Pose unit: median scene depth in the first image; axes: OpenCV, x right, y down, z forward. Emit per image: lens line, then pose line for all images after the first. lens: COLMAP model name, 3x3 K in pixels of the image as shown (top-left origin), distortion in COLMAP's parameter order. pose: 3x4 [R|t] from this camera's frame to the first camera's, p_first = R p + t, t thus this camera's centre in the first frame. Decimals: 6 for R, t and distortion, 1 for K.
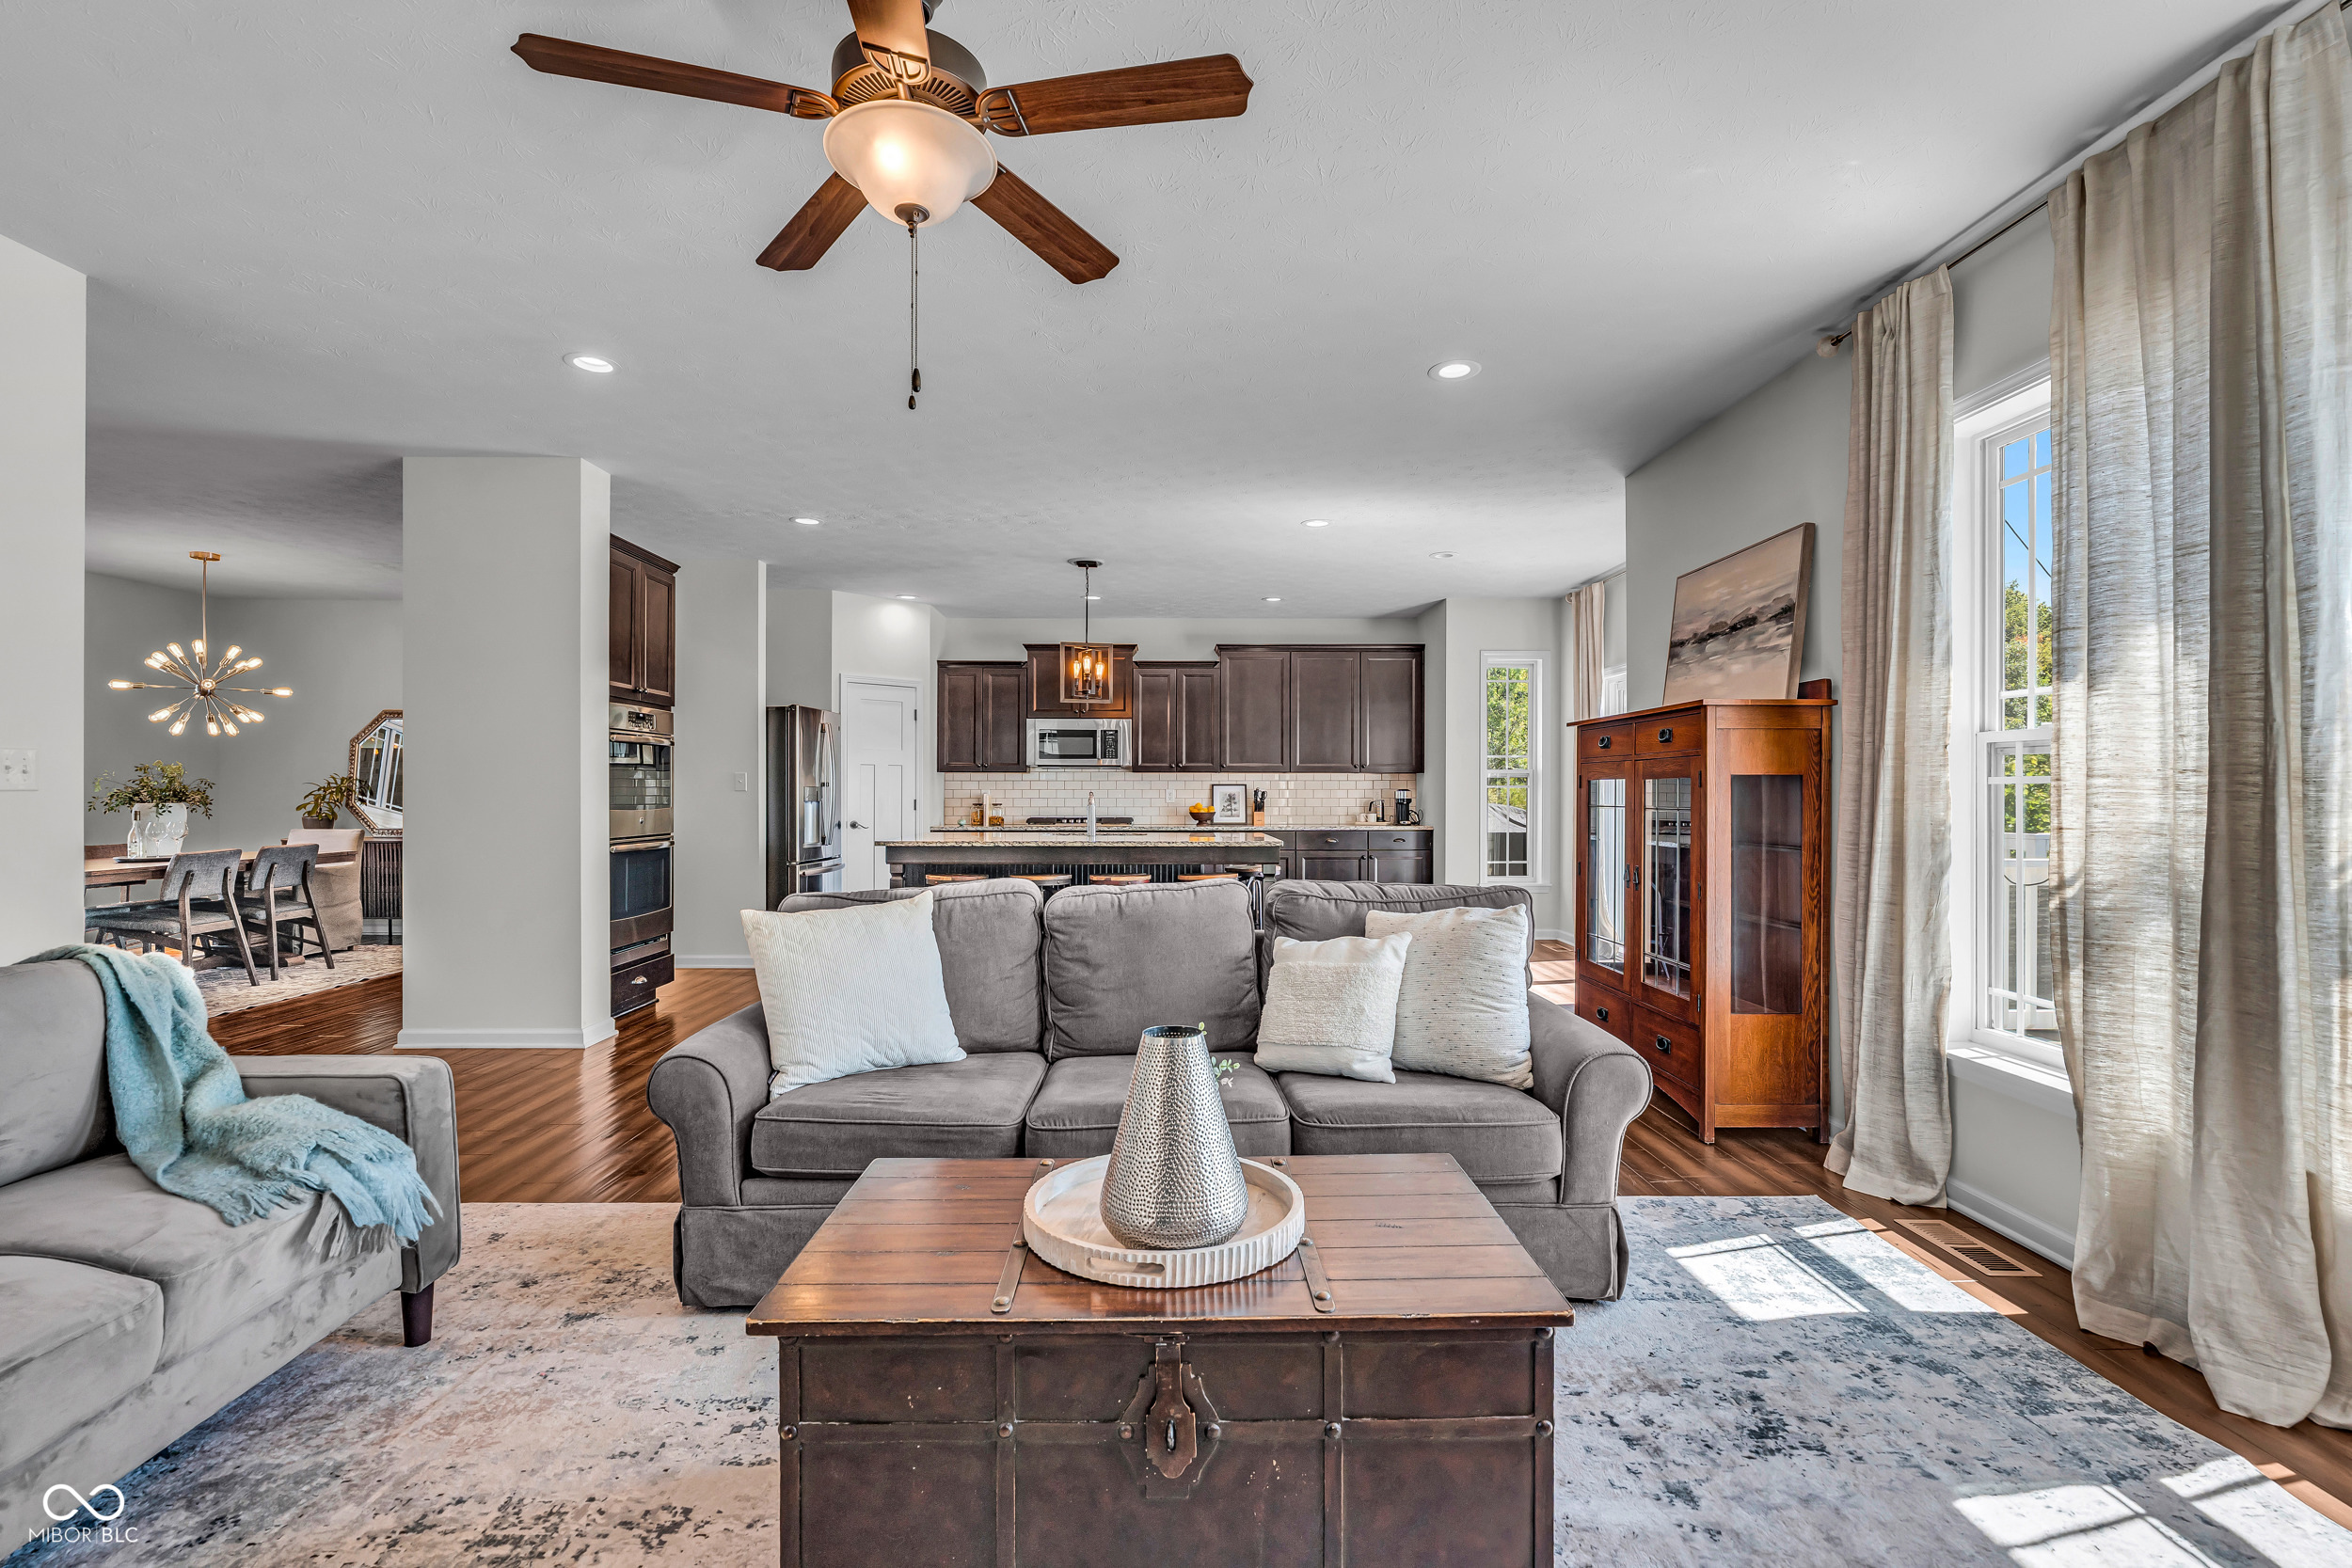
lens RADIAL K [[1066.3, 0, 1173.4], [0, 1066.3, 782.9], [0, 0, 1]] dist [0.005861, 0.000324]
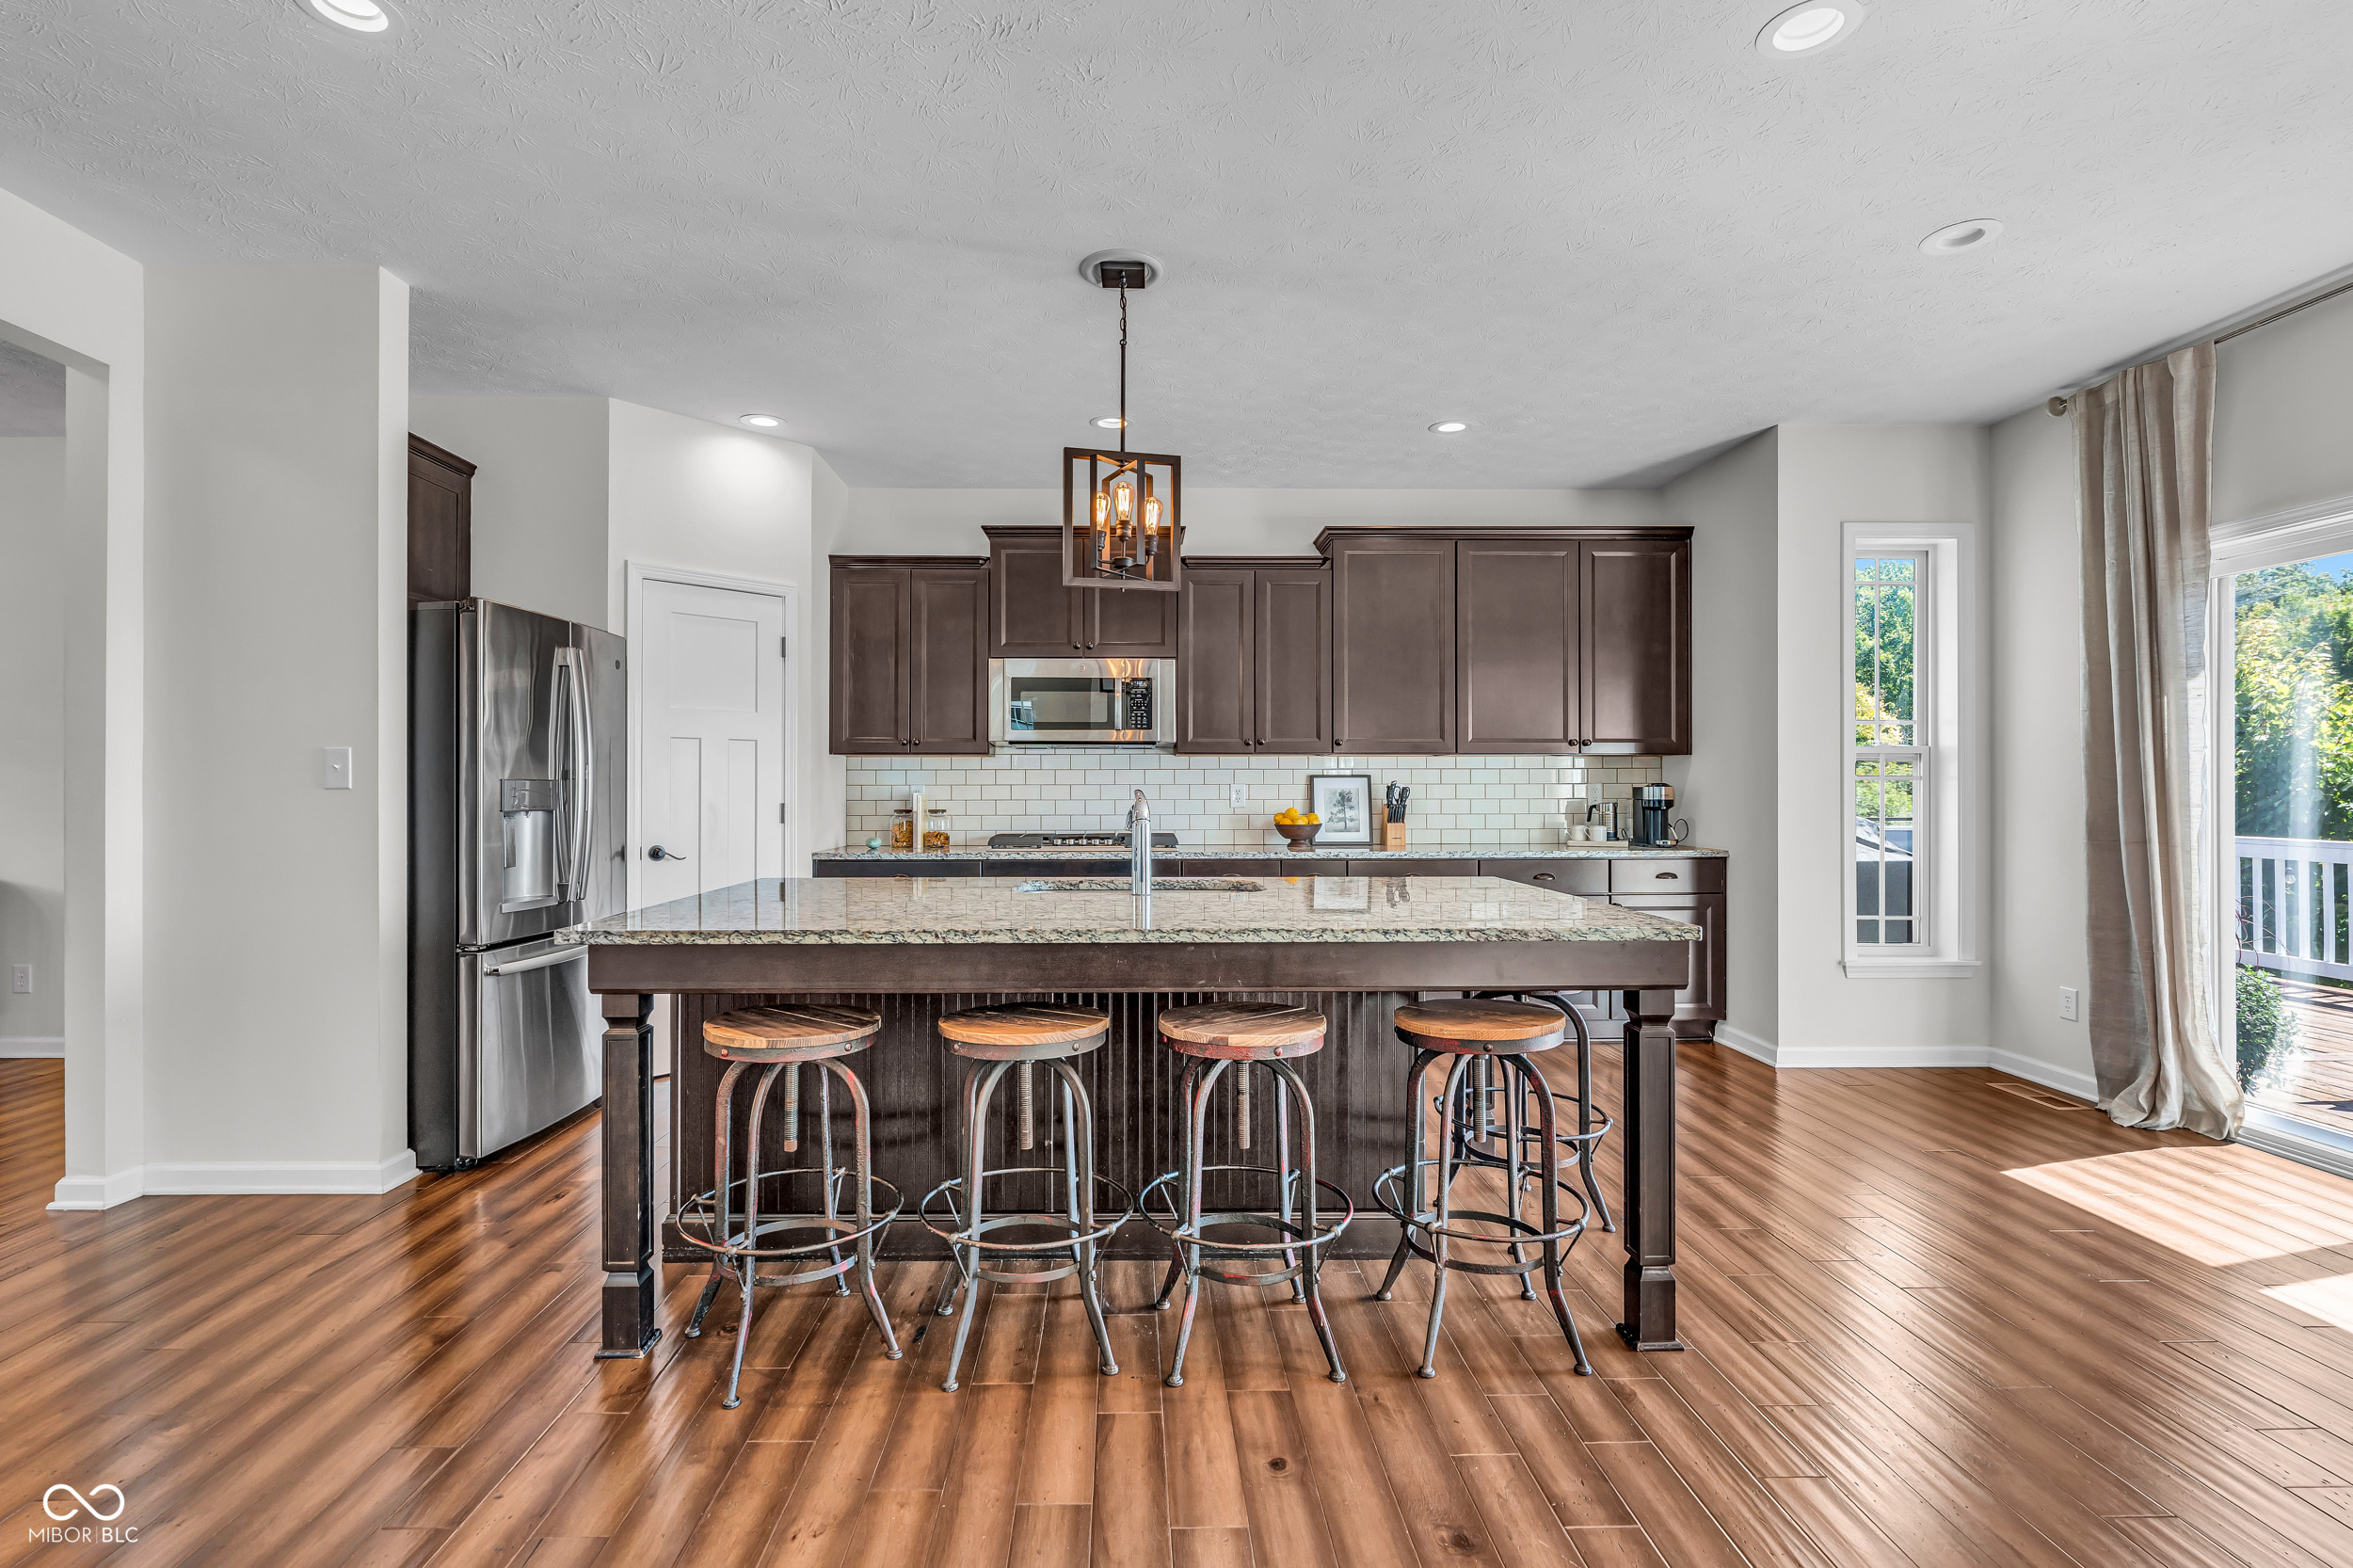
lens RADIAL K [[1066.8, 0, 1164.3], [0, 1066.8, 780.8], [0, 0, 1]] dist [0.005861, 0.000324]
pose [[0.999707, -0.002366, 0.024086, -0.058374], [0.002346, 0.999997, 0.000865, 0.003781], [-0.024088, -0.000808, 0.999710, 0.432822]]
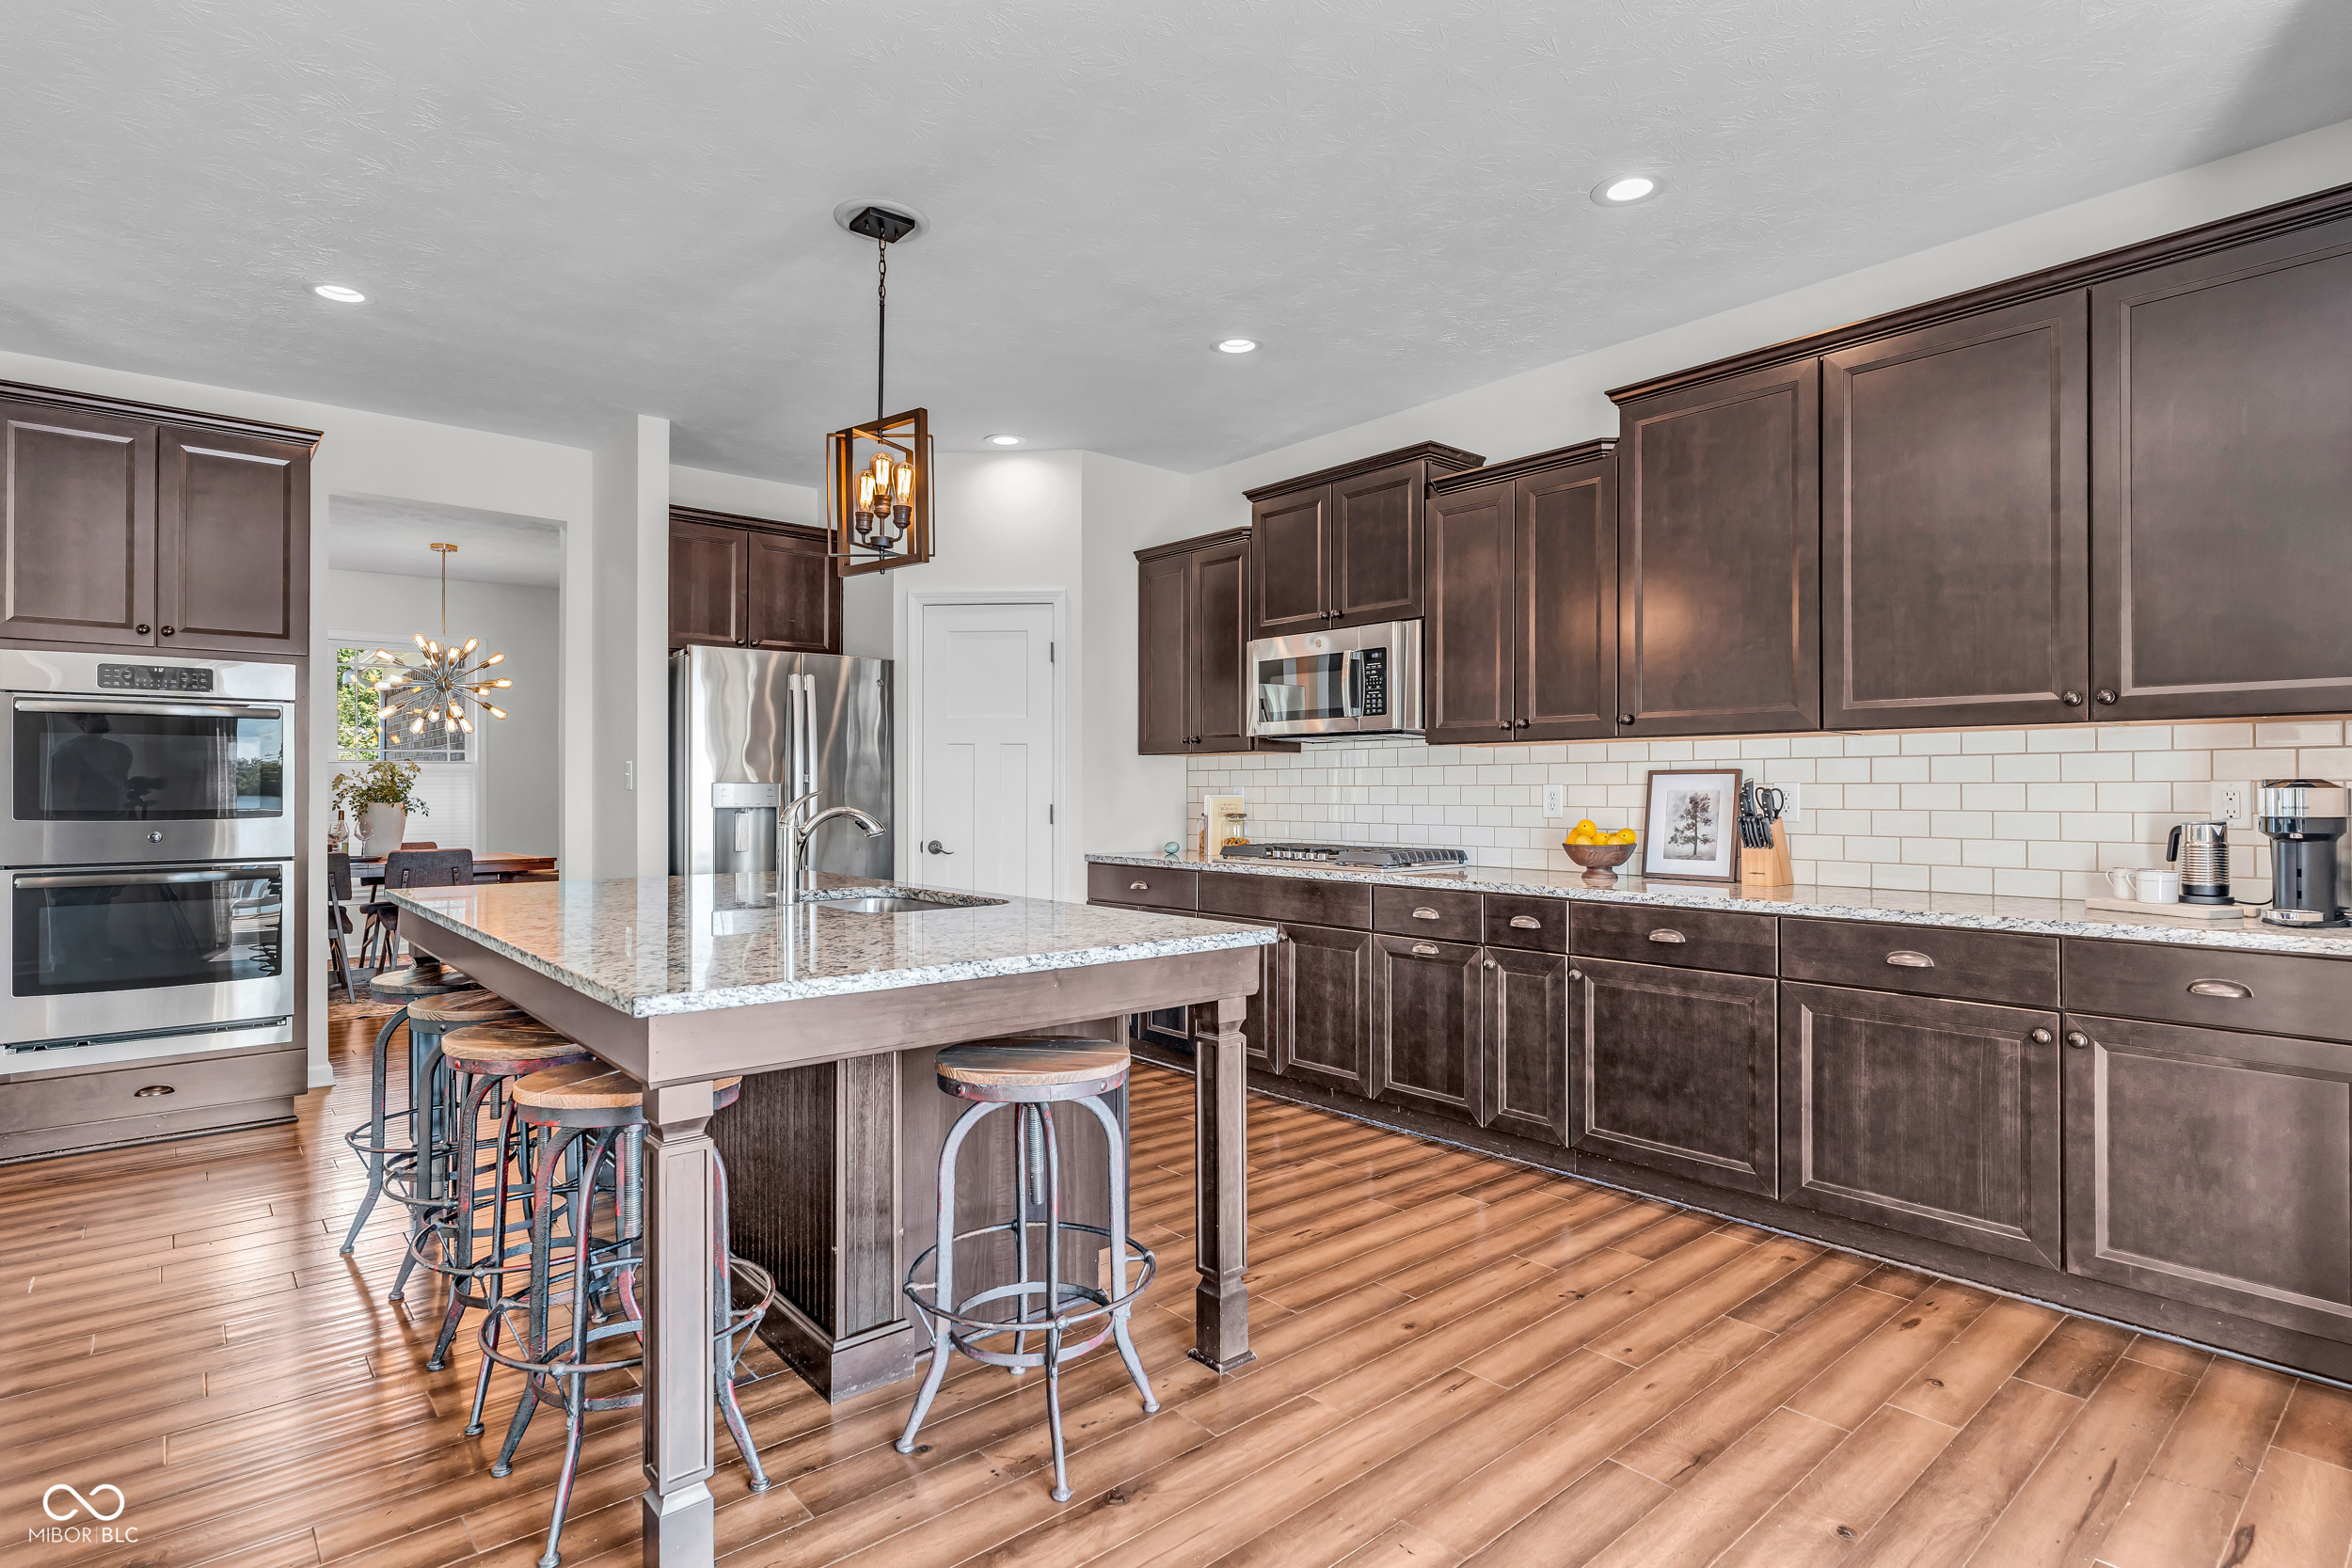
lens RADIAL K [[1178.1, 0, 1160.5], [0, 1178.1, 790.5], [0, 0, 1]] dist [0.000362, 0.000006]
pose [[0.659009, -0.001841, -0.752133, 0.242330], [0.007272, 0.999966, 0.003924, 0.005681], [0.752100, -0.008055, 0.659000, 0.606888]]
